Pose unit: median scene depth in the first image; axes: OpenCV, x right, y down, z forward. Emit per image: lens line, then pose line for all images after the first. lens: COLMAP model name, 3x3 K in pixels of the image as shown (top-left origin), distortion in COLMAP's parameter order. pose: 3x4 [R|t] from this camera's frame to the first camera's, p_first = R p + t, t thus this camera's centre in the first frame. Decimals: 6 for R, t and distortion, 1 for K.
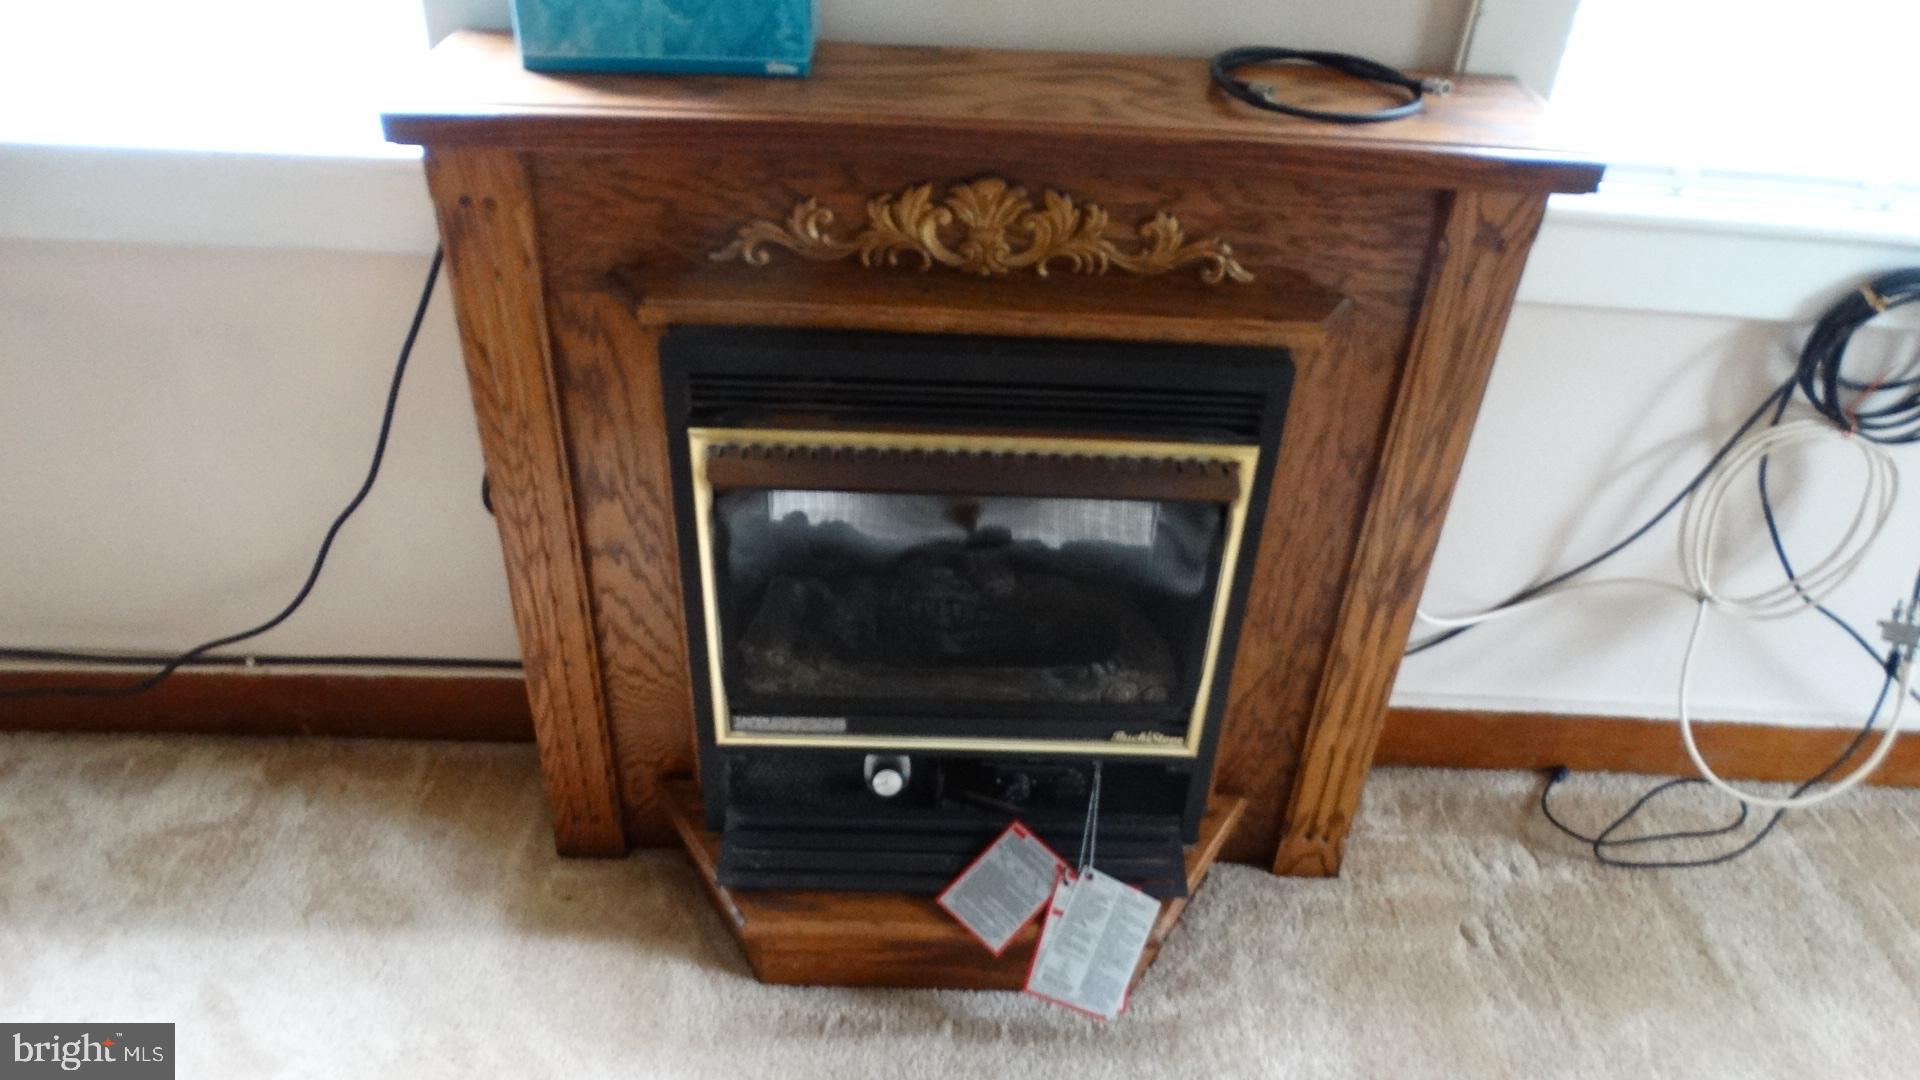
lens RADIAL K [[1364.5, 0, 973.2], [0, 1364.5, 580.2], [0, 0, 1]] dist [-0.010540, 0.000427]
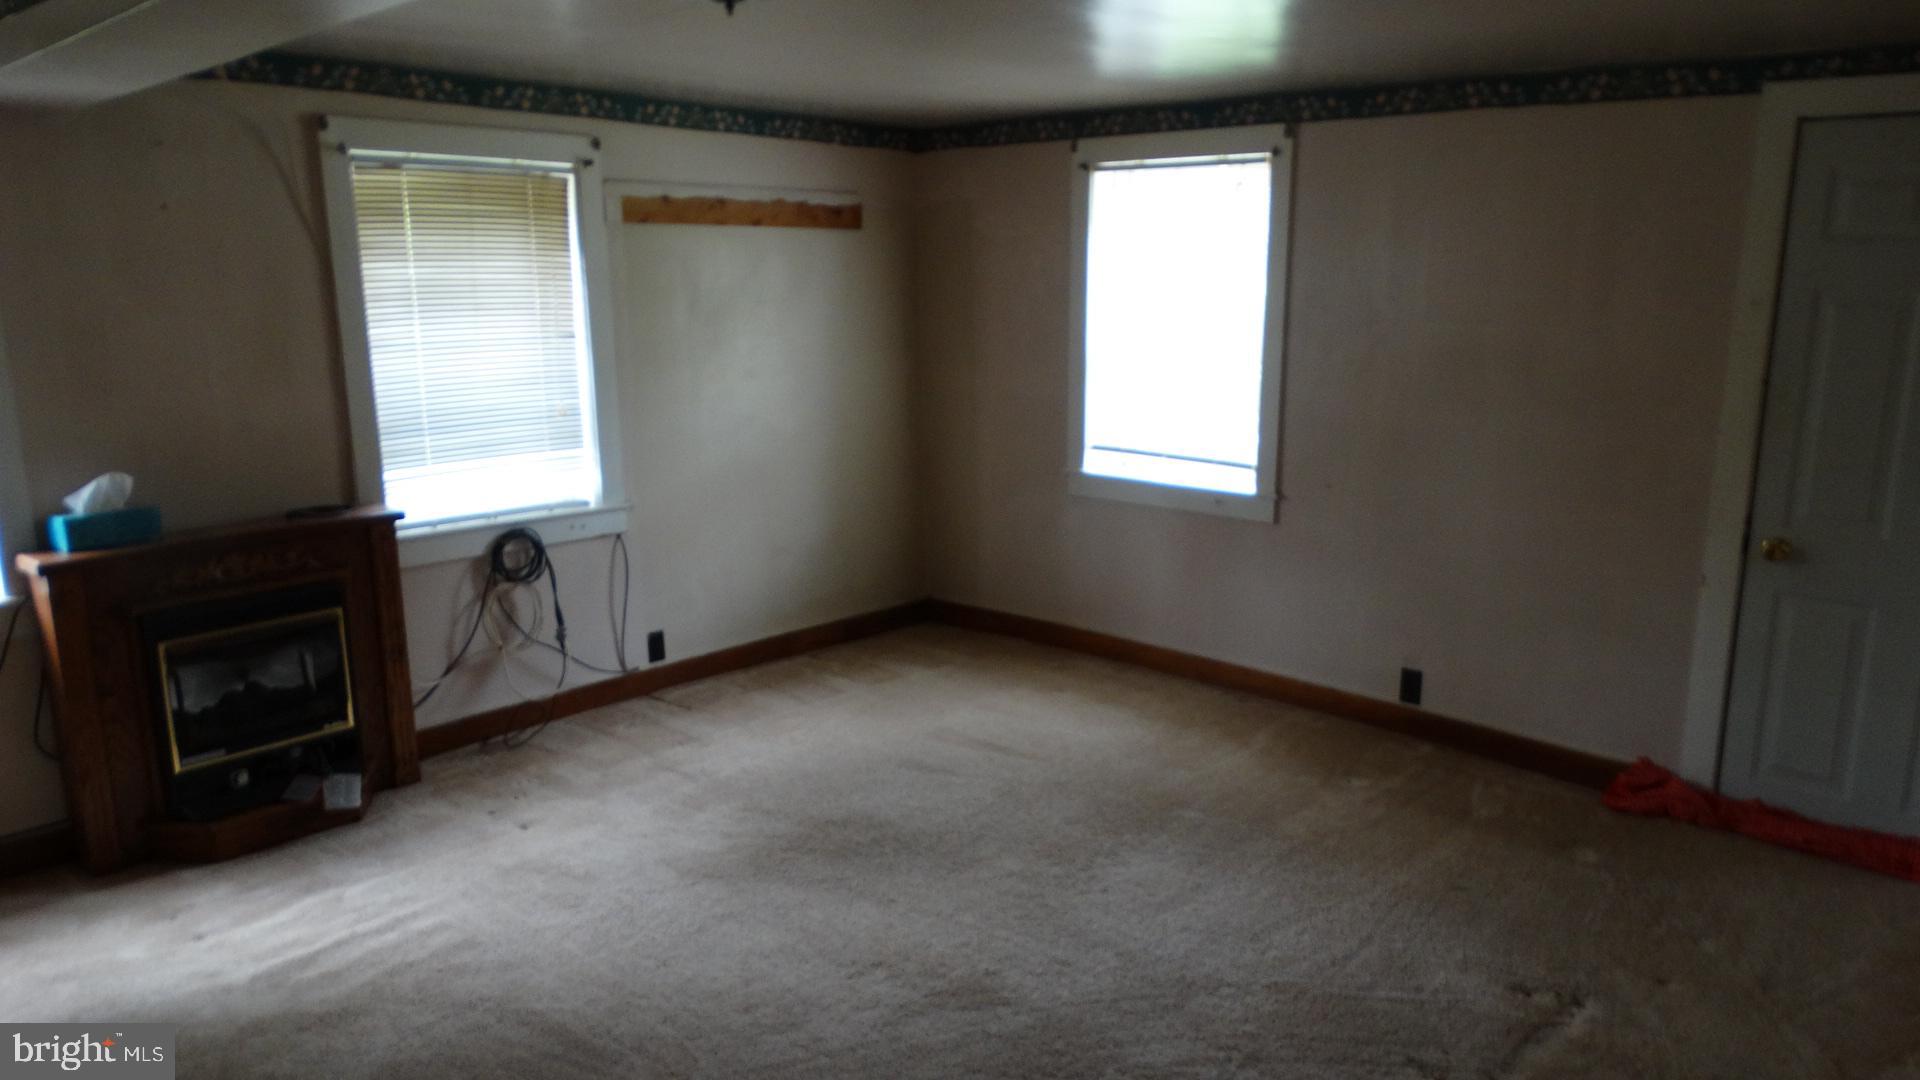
lens RADIAL K [[1364.5, 0, 973.2], [0, 1364.5, 580.2], [0, 0, 1]] dist [-0.010540, 0.000427]
pose [[0.681749, -0.221643, 0.697203, -0.888911], [0.461621, 0.869660, -0.174922, 0.969112], [-0.567559, 0.441097, 0.695205, -1.906002]]
